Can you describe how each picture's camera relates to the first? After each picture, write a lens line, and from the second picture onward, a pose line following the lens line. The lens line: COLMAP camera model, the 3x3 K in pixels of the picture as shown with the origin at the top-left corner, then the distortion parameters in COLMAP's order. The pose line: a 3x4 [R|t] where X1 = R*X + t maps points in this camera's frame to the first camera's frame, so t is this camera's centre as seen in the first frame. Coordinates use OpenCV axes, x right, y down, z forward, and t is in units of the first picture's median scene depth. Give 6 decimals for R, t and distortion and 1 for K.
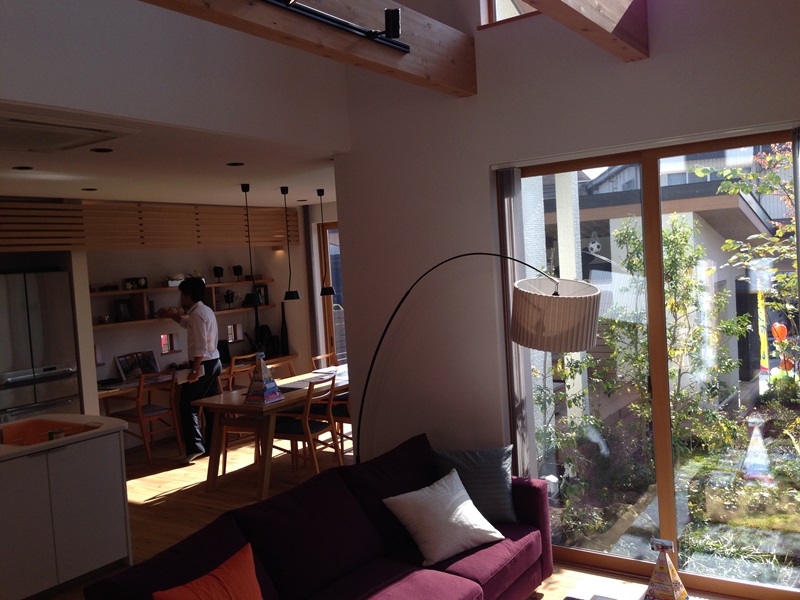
lens RADIAL K [[747.9, 0, 399.6], [0, 747.9, 299.7], [0, 0, 1]] dist [0.013229, 0.000000]
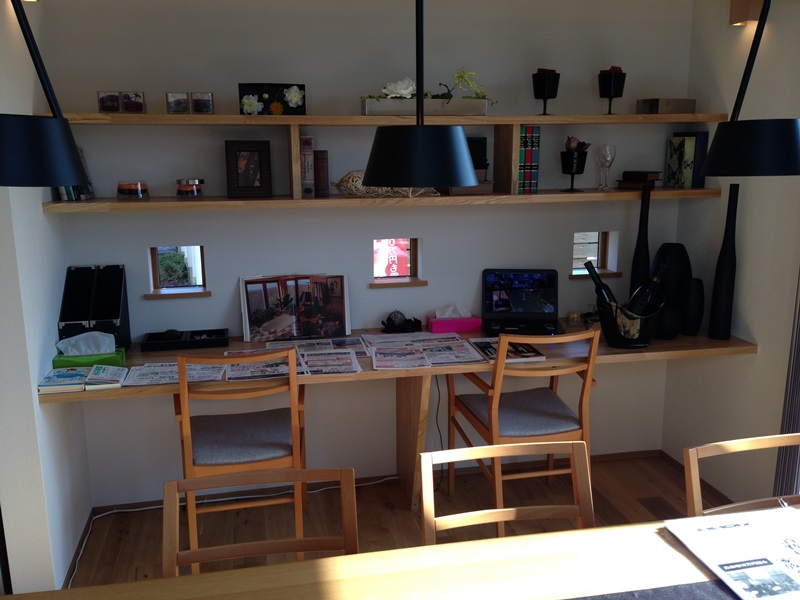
lens RADIAL K [[747.9, 0, 400.6], [0, 747.9, 302.2], [0, 0, 1]] dist [0.013229, 0.000000]
pose [[0.718954, 0.196377, -0.666740, -0.035227], [-0.071689, 0.975093, 0.209893, -0.005659], [0.691351, -0.103105, 0.715125, 0.745330]]
